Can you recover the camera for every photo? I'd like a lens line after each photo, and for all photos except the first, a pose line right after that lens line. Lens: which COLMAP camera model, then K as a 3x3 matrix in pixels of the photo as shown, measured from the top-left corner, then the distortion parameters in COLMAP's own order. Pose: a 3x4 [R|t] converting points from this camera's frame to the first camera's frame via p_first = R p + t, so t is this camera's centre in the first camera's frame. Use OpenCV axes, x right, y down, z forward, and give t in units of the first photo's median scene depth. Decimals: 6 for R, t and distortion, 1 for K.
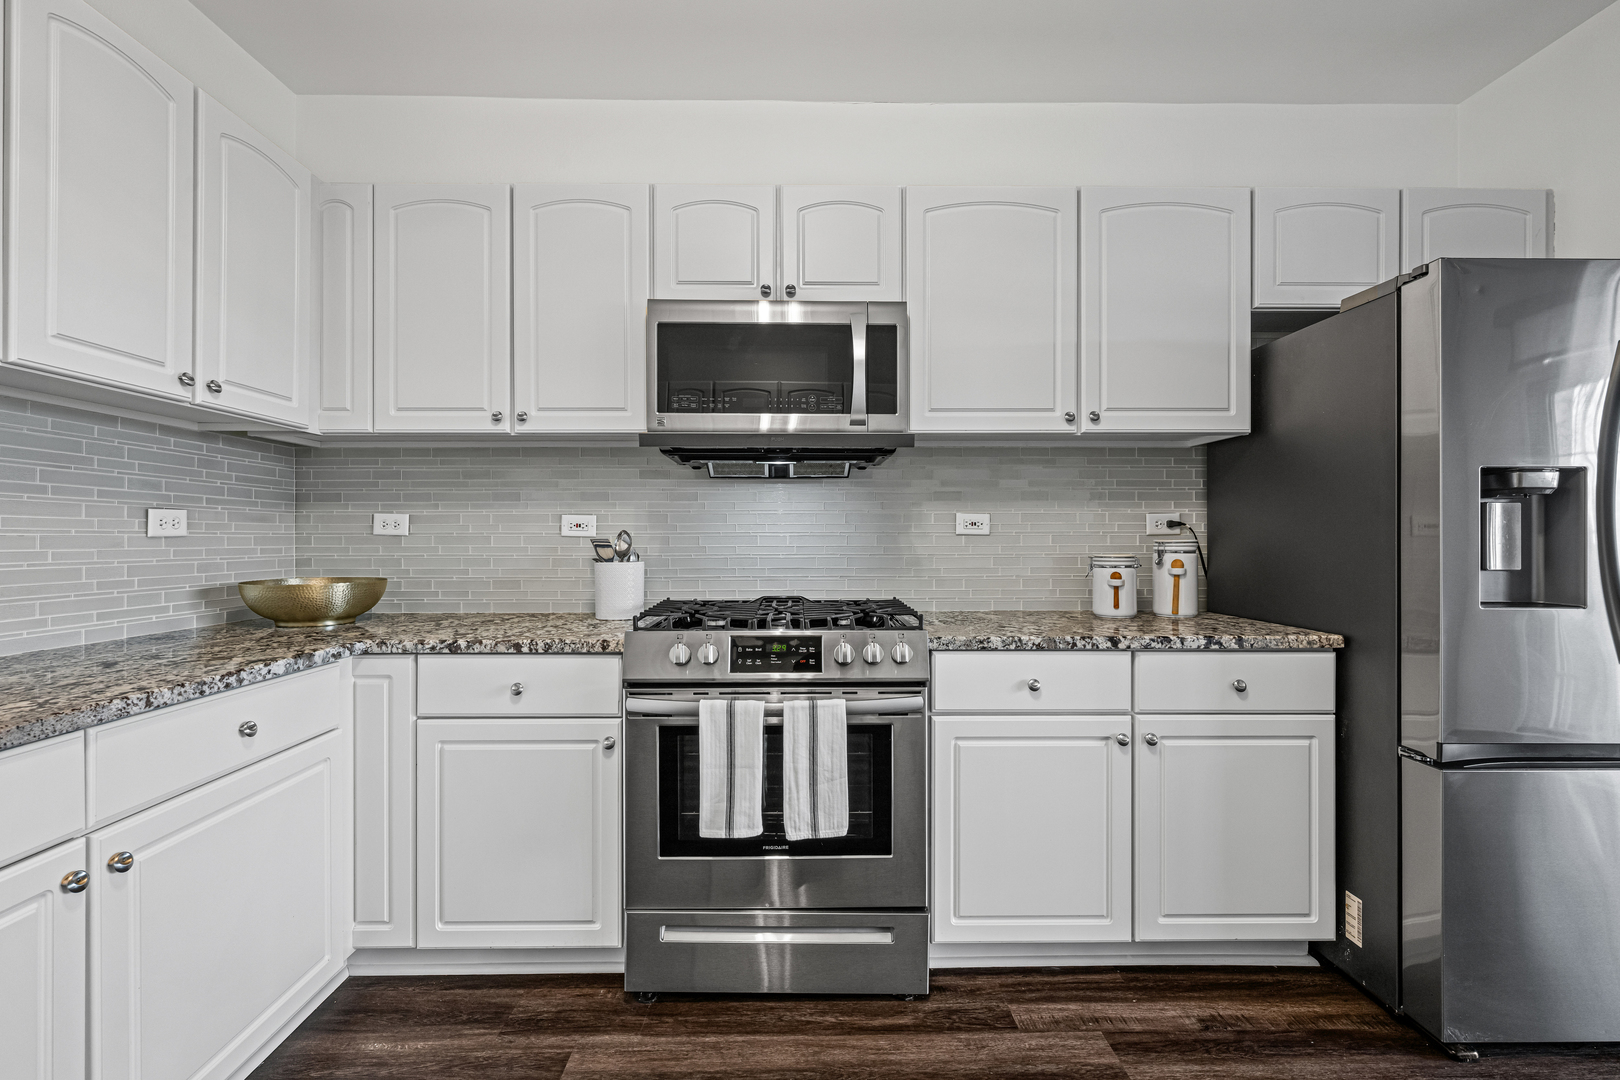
lens RADIAL K [[671.6, 0, 810.0], [0, 671.6, 540.0], [0, 0, 1]] dist [0.000180, -0.000028]
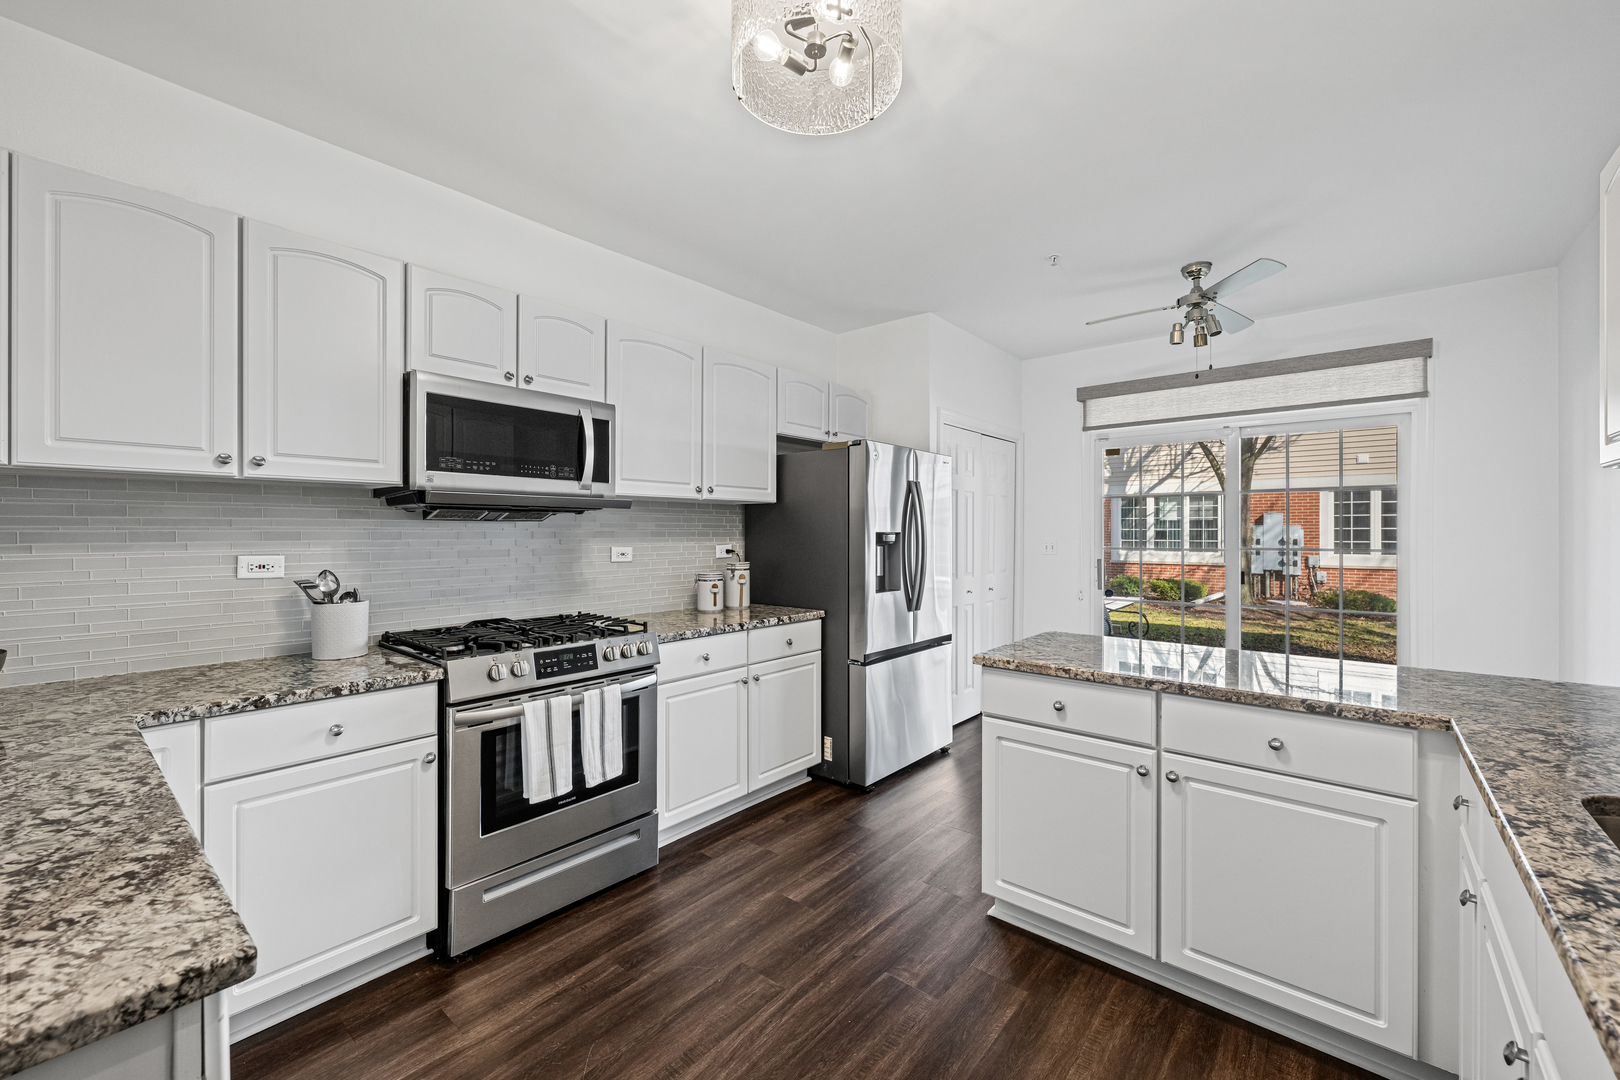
lens RADIAL K [[642.7, 0, 806.3], [0, 642.7, 539.2], [0, 0, 1]] dist [-0.001817, -0.000345]
pose [[0.658998, -0.007085, 0.752111, -0.696154], [0.003515, 0.999974, 0.006341, -0.085284], [-0.752136, -0.001535, 0.659006, -0.235157]]
